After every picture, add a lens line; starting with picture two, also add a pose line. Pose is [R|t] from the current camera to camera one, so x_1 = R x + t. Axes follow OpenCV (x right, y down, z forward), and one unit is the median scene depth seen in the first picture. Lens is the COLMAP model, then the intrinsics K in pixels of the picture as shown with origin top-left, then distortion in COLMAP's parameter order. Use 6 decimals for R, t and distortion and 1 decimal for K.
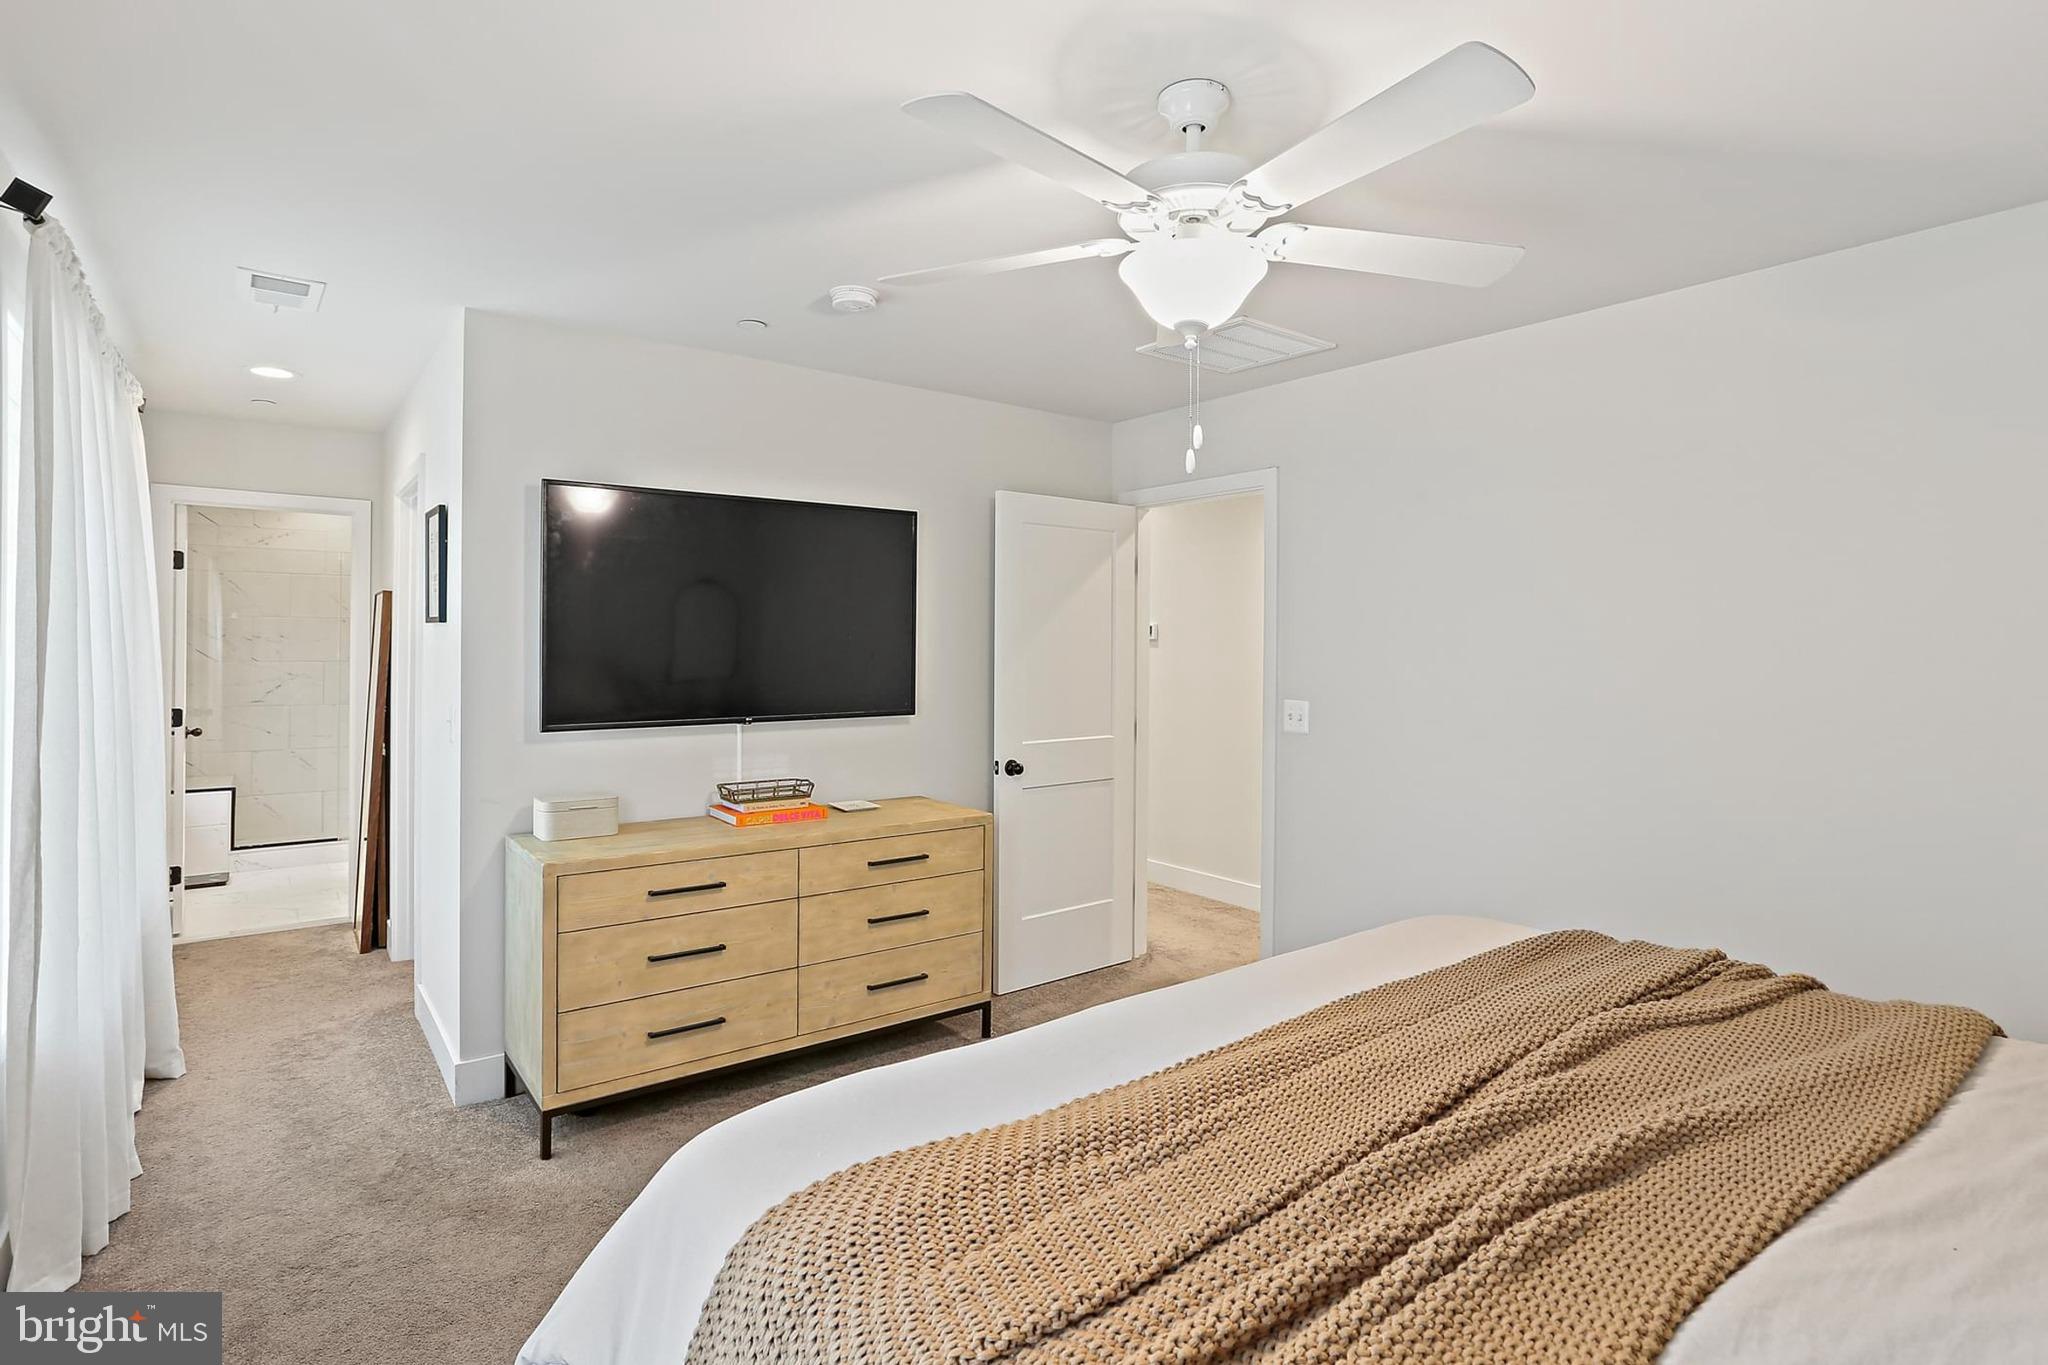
lens RADIAL K [[1009.5, 0, 1022.2], [0, 1009.5, 672.4], [0, 0, 1]] dist [-0.061332, 0.038257]
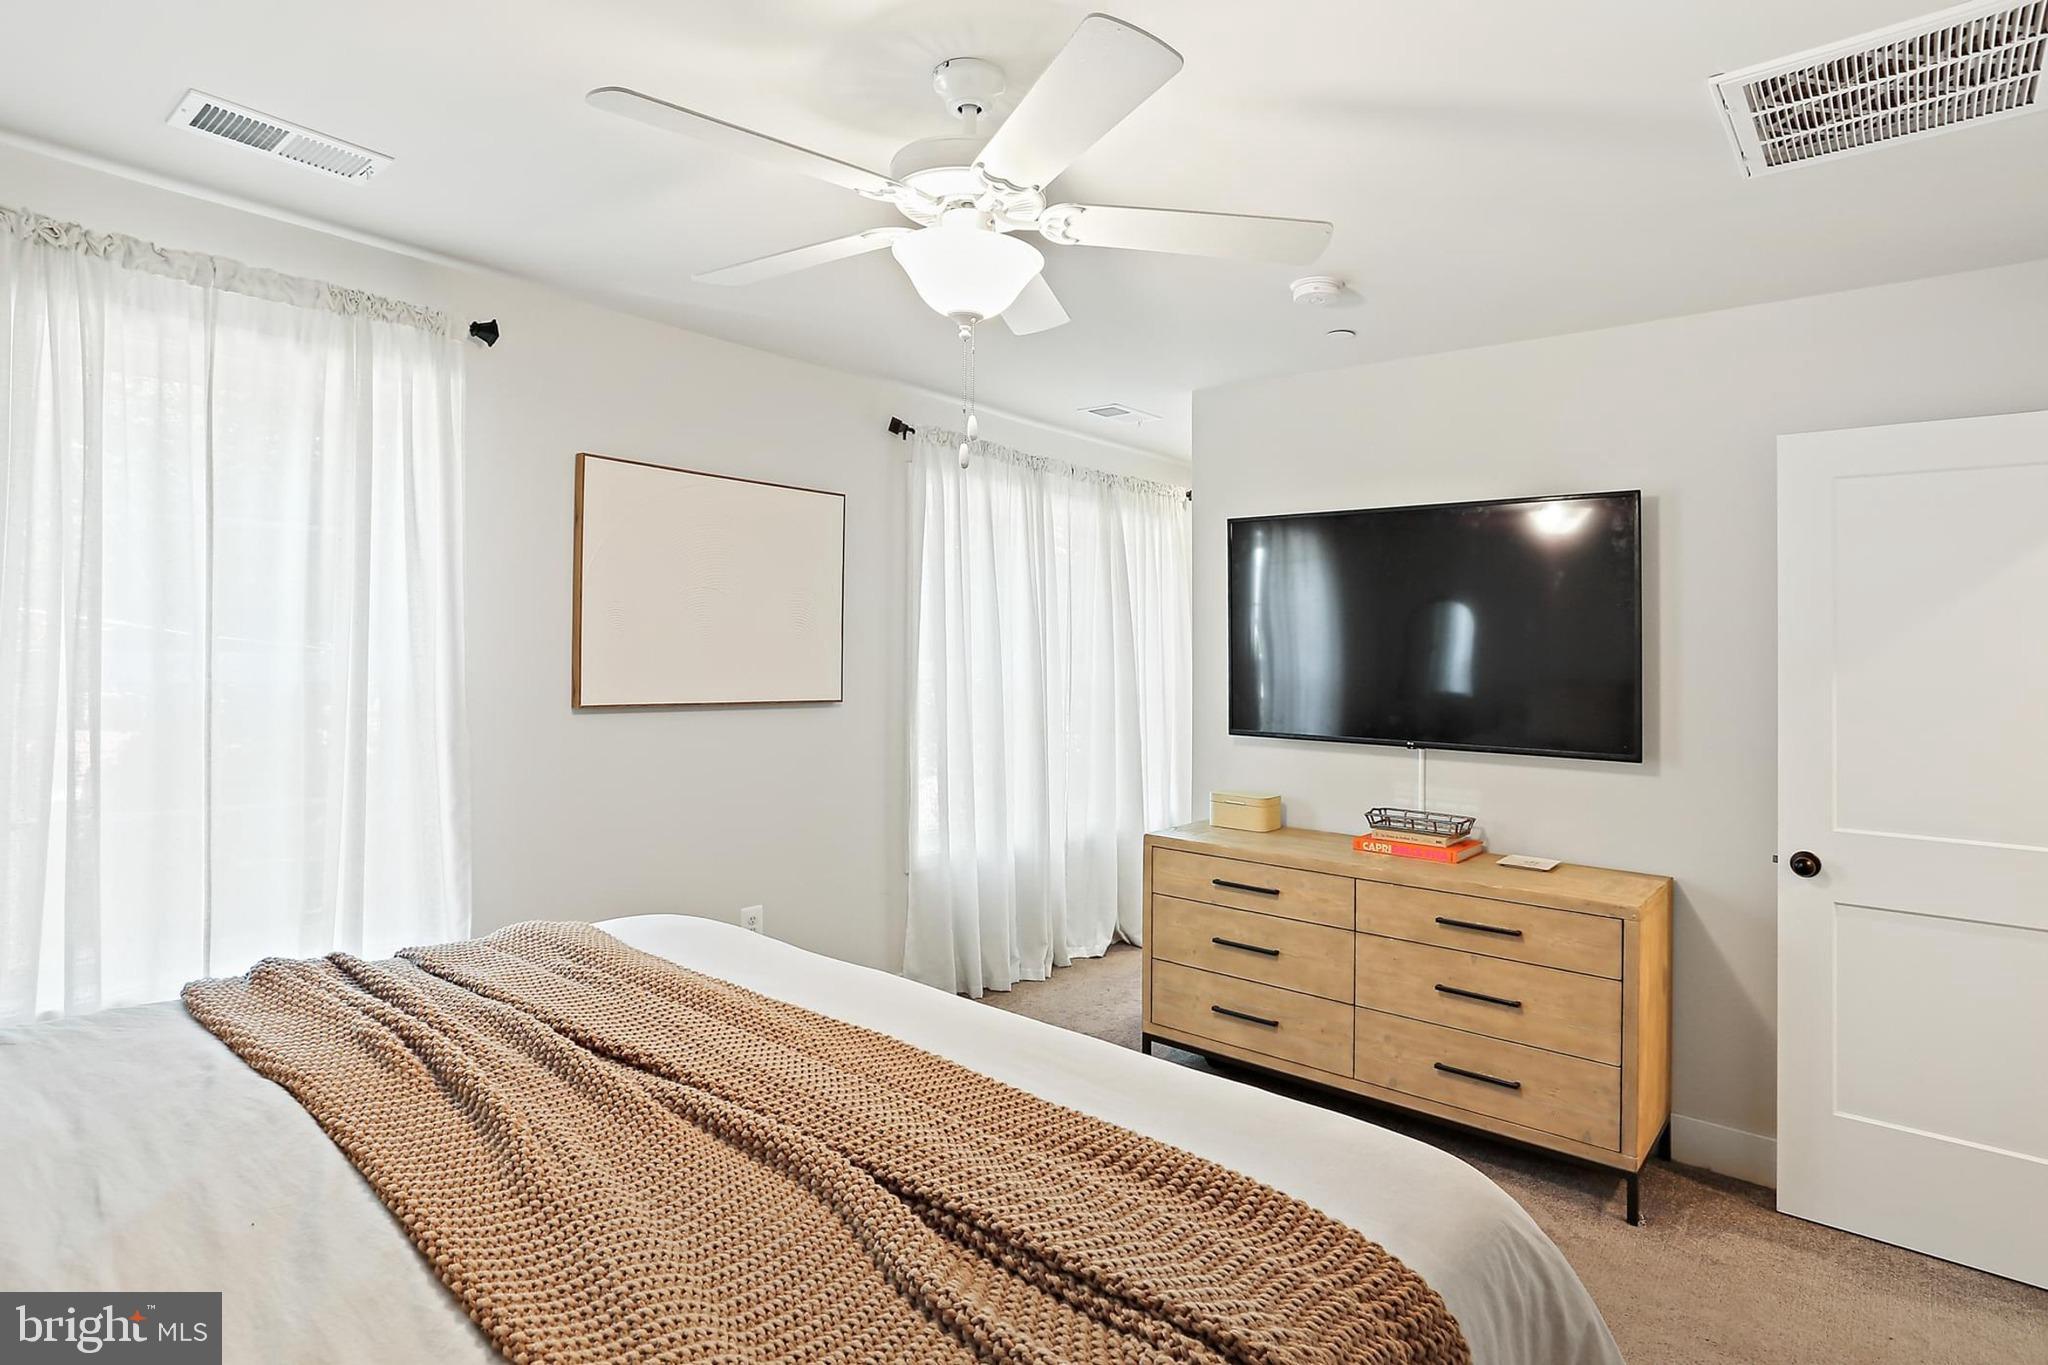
lens RADIAL K [[1048.4, 0, 1024.0], [0, 1048.4, 682.5], [0, 0, 1]] dist [-0.012213, 0.000523]
pose [[0.222555, 0.020551, -0.974703, 0.680039], [-0.045949, 0.998888, 0.010569, -0.005711], [0.973837, 0.042434, 0.223252, 0.477612]]
